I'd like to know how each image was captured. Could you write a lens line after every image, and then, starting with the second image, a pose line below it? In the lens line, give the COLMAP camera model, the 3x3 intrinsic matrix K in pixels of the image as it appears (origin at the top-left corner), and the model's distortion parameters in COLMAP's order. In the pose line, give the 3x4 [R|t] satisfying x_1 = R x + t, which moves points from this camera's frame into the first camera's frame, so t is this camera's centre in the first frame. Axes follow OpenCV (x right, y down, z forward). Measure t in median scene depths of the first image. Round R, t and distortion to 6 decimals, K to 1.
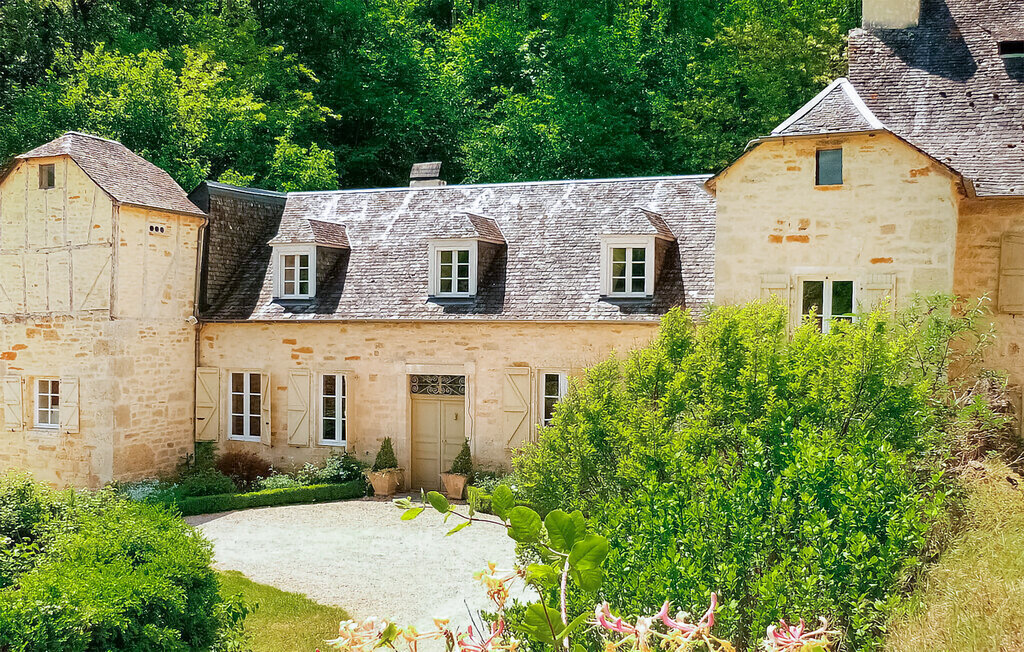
lens RADIAL K [[1550.1, 0, 512.0], [0, 1550.1, 326.0], [0, 0, 1]] dist [0.020801, 0.111248]
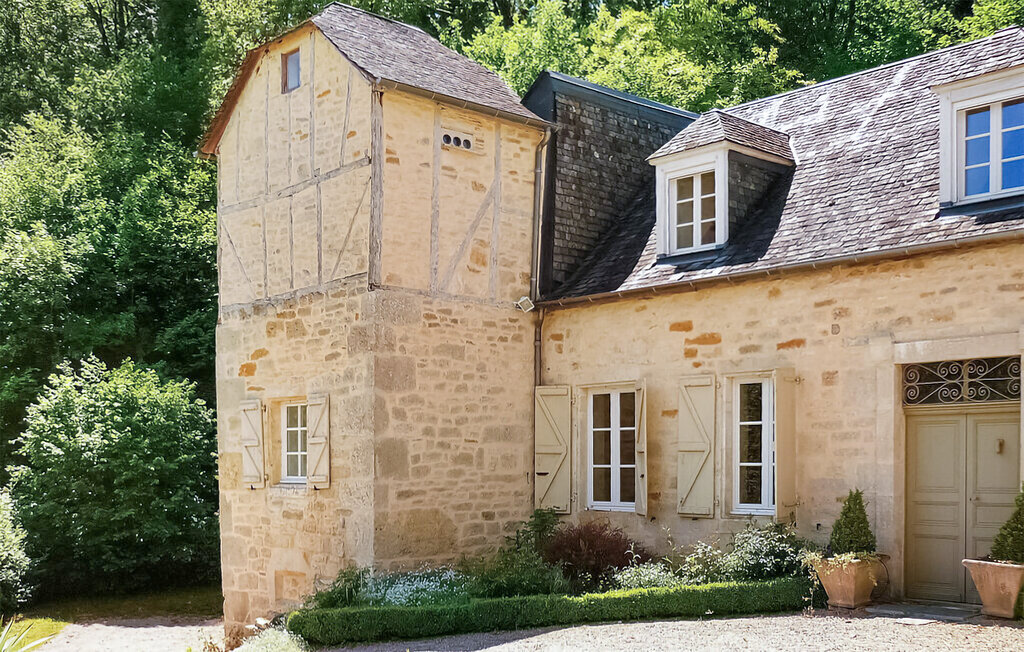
lens RADIAL K [[1366.5, 0, 512.8], [0, 1366.5, 491.1], [0, 0, 1]] dist [-0.131507, 0.130783]
pose [[0.933561, 0.002912, -0.358406, -0.026323], [-0.002618, 0.999996, 0.001304, 0.068381], [0.358409, -0.000279, 0.933565, 0.532689]]
